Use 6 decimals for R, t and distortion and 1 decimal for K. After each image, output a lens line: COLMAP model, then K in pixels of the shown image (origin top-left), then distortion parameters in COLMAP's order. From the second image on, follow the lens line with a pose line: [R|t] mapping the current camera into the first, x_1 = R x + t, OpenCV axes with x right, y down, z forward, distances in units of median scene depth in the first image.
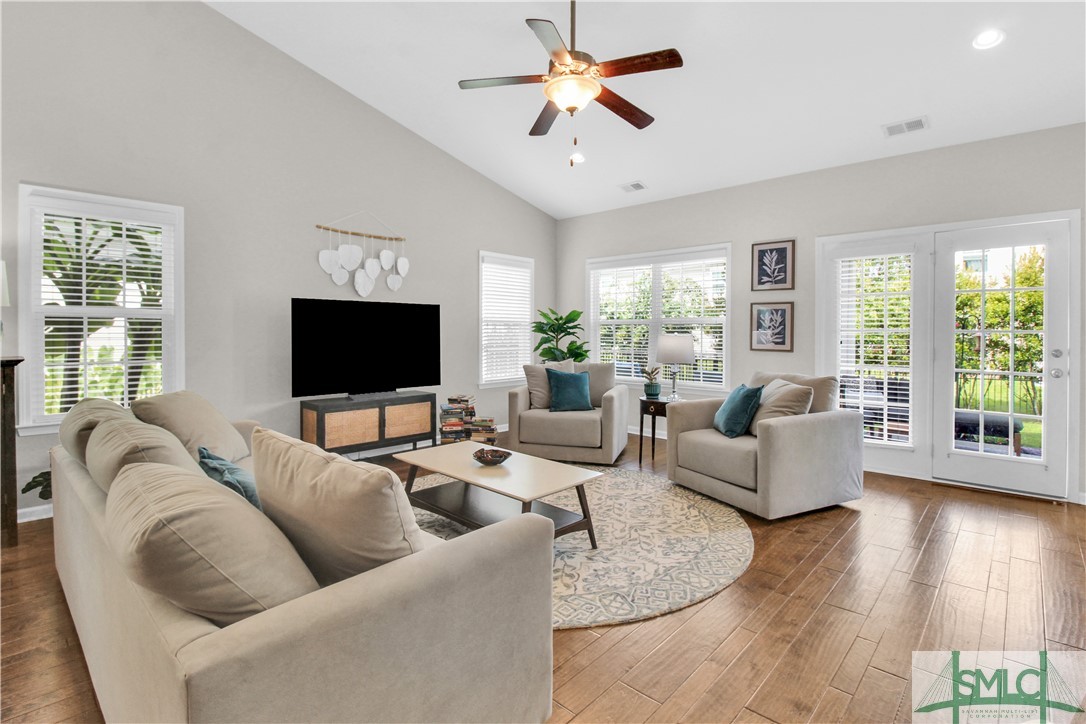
lens RADIAL K [[517.4, 0, 542.7], [0, 517.4, 343.7], [0, 0, 1]] dist [-0.004859, -0.000147]
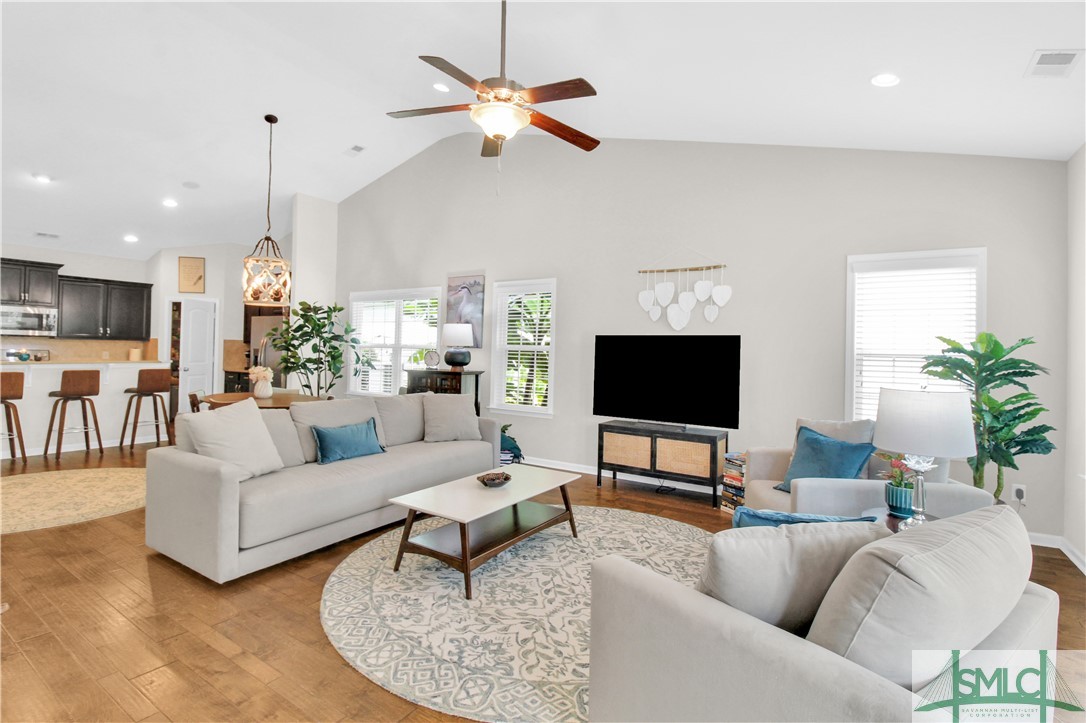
lens RADIAL K [[517.4, 0, 547.6], [0, 517.4, 354.0], [0, 0, 1]] dist [-0.004859, -0.000147]
pose [[0.171187, 0.006718, -0.985216, 0.775330], [-0.044145, 0.999025, -0.000858, -0.038712], [0.984249, 0.043639, 0.171317, 0.713652]]
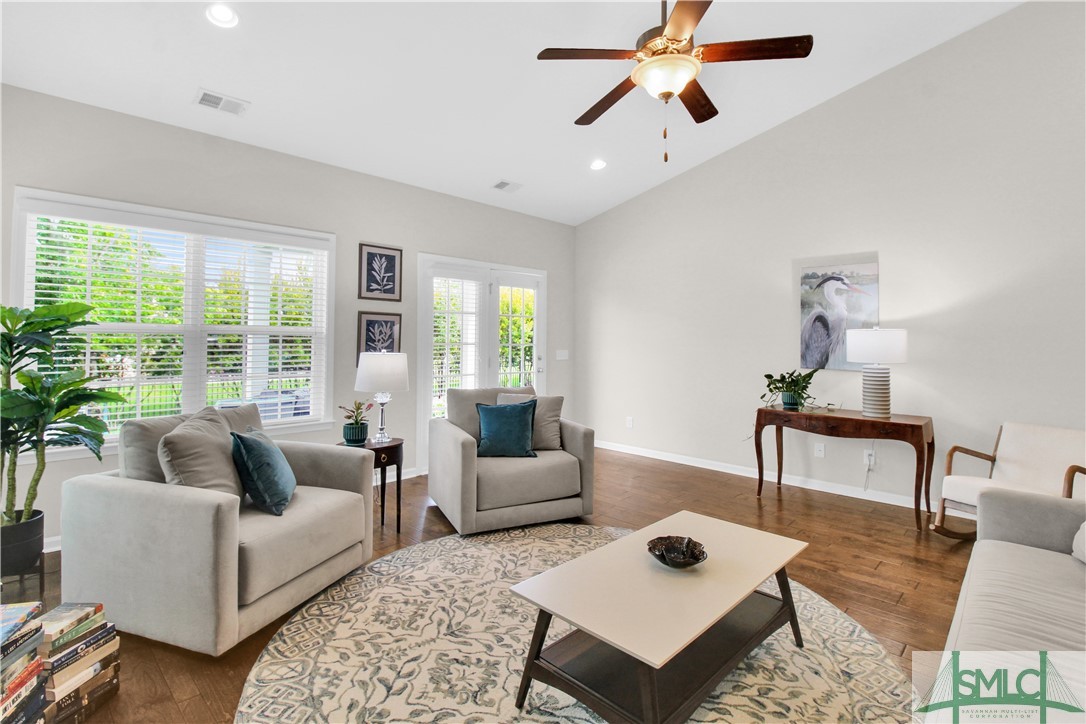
lens RADIAL K [[517.4, 0, 554.4], [0, 517.4, 324.7], [0, 0, 1]] dist [-0.004859, -0.000147]
pose [[-0.001077, 0.024023, 0.999711, -0.595279], [0.014602, 0.999605, -0.024005, -0.043025], [-0.999893, 0.014572, -0.001428, 0.900943]]
